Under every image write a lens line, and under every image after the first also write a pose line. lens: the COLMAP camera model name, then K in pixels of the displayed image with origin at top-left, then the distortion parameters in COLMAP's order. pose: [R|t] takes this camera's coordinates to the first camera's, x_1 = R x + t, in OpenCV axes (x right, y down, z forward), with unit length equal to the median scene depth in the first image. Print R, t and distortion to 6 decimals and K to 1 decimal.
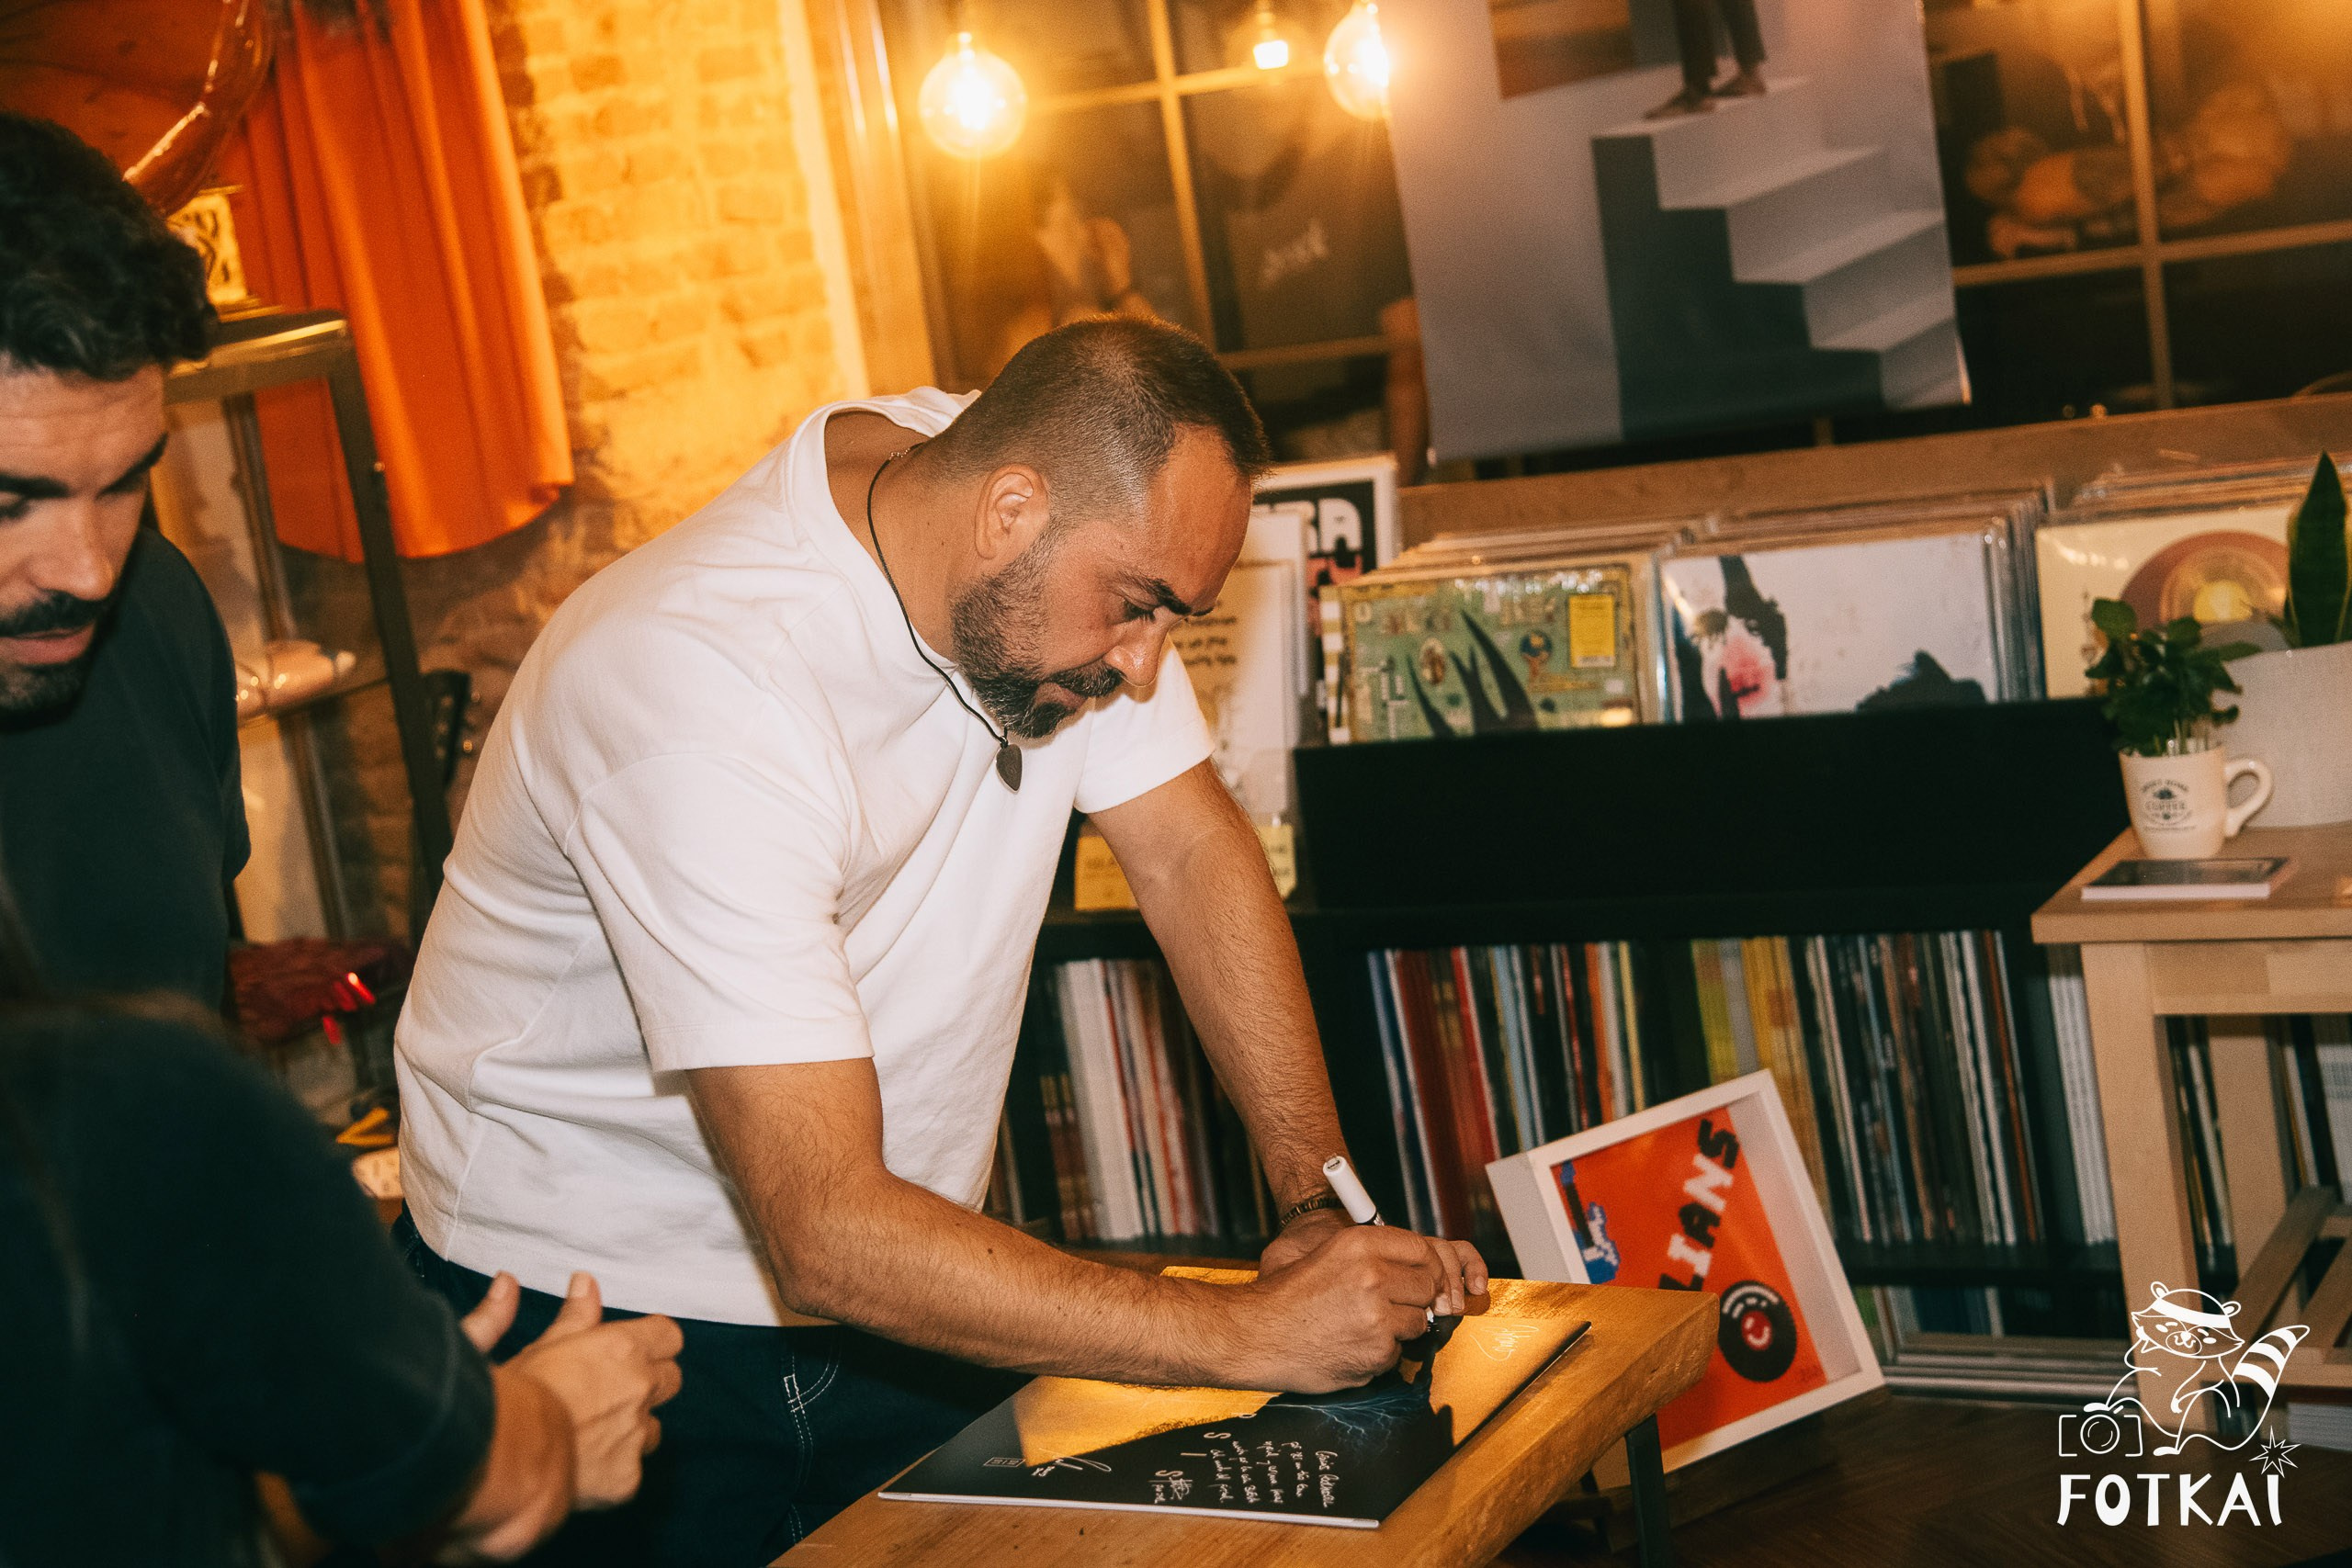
lens RADIAL K [[3852.6, 0, 1121.9], [0, 3852.6, 698.5], [0, 0, 1]] dist [0.256141, 0.000000]
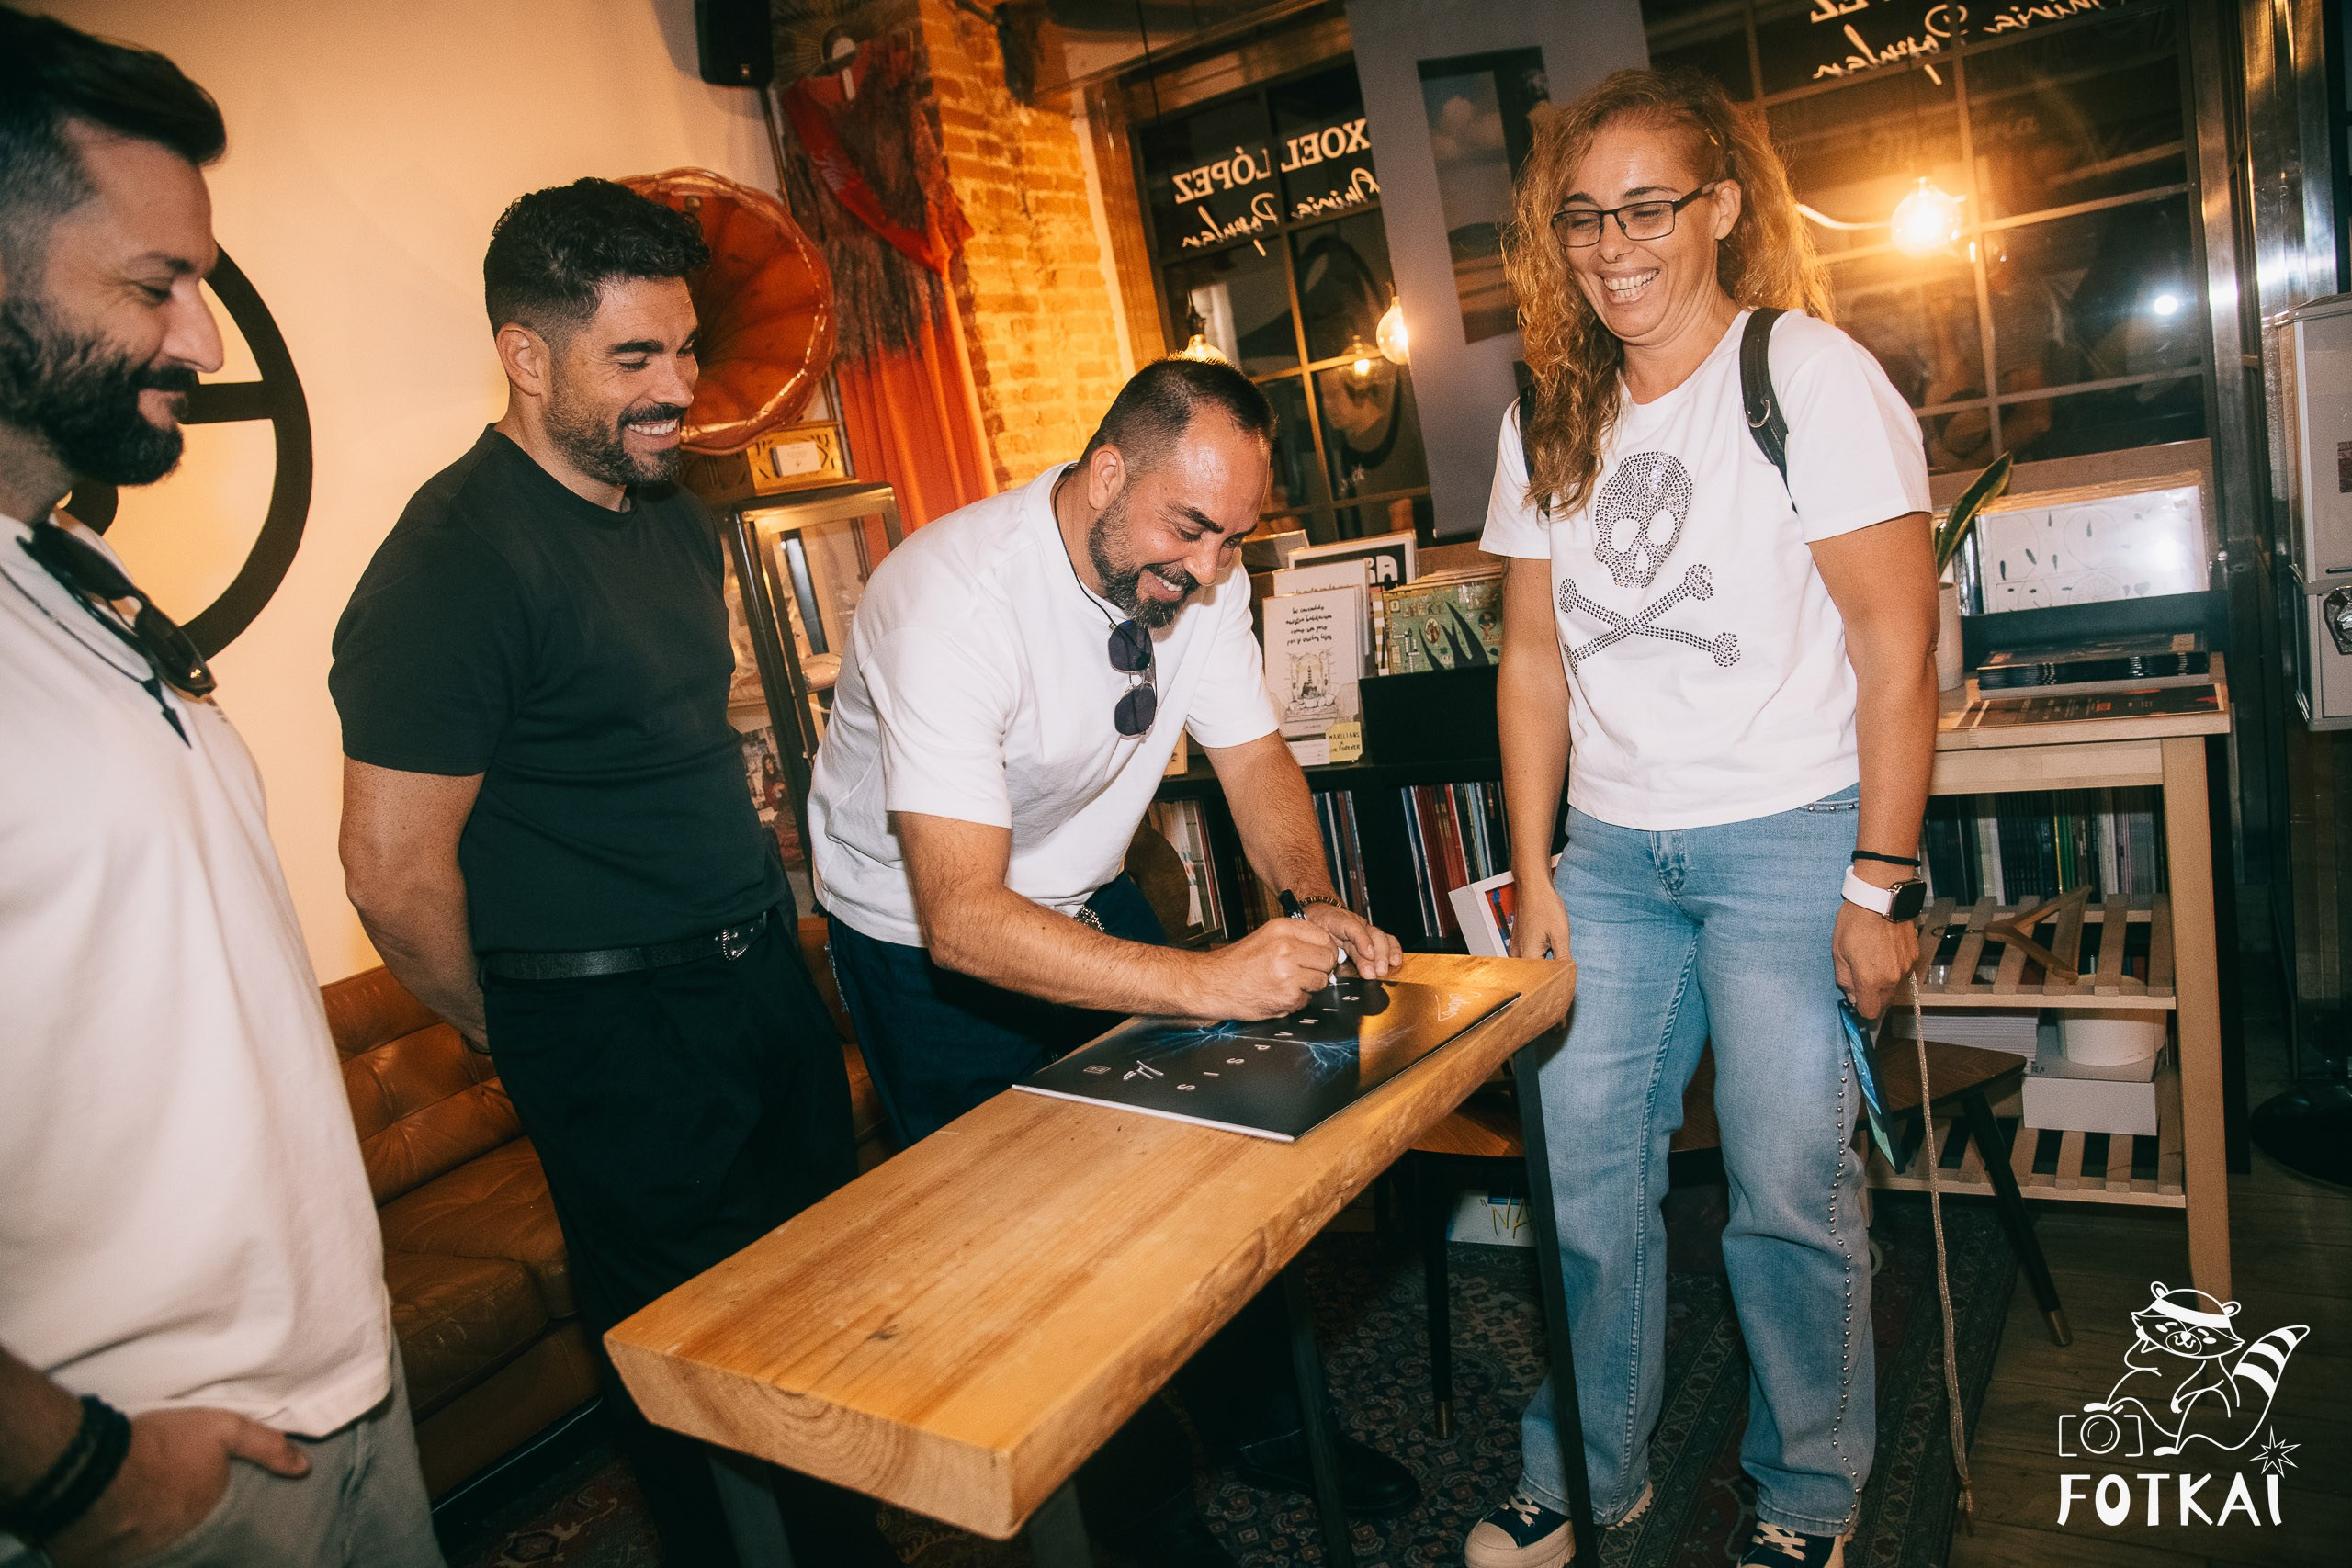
lens RADIAL K [[1565.9, 0, 1171.4], [0, 1565.9, 805.1], [0, 0, 1]] dist [-0.113045, 0.052463]
pose [[0.993611, -0.010616, -0.112356, 0.038509], [0.016122, 0.998707, 0.048214, 0.035754], [0.111698, -0.049717, 0.992498, 0.230139]]
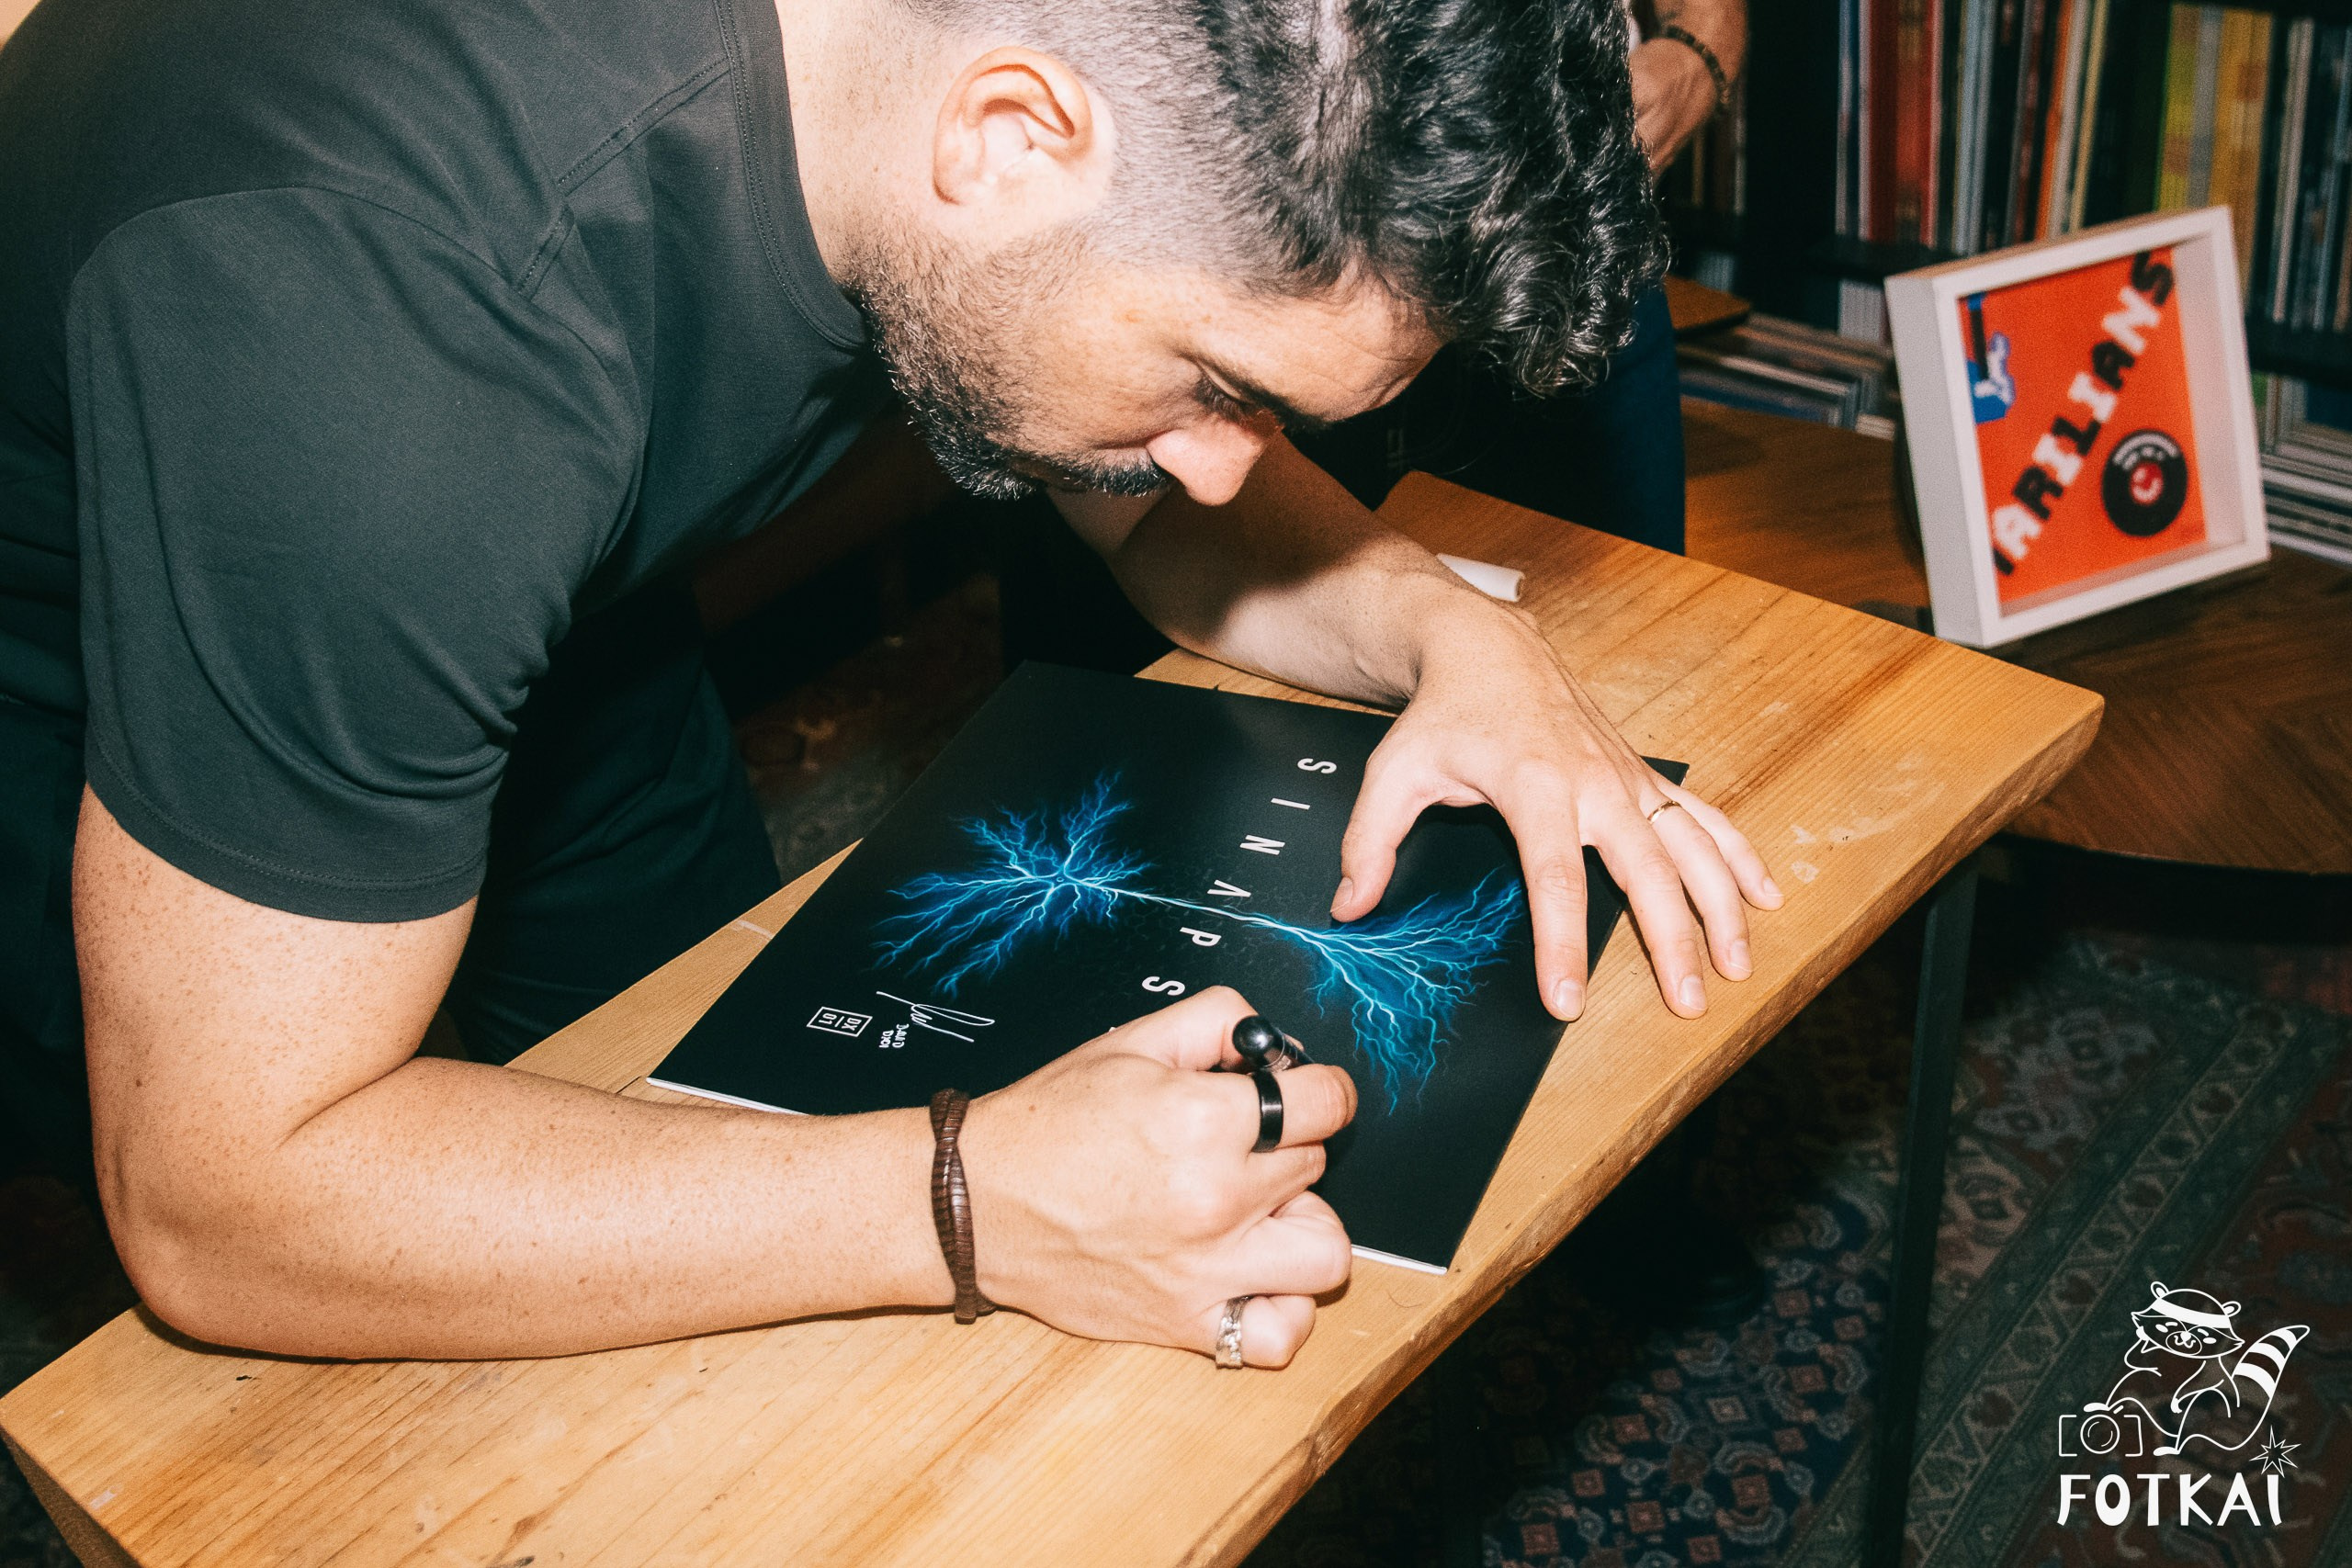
lens RADIAL K [[2561.0, 0, 1246.1], [0, 2561.0, 718.9], [0, 0, 1]] dist [-0.097990, 0.000000]
pose [[0.975892, 0.171360, -0.135165, 0.036382], [-0.099774, 0.901084, 0.422010, -0.014744], [0.194111, -0.398351, 0.896458, 0.320785]]
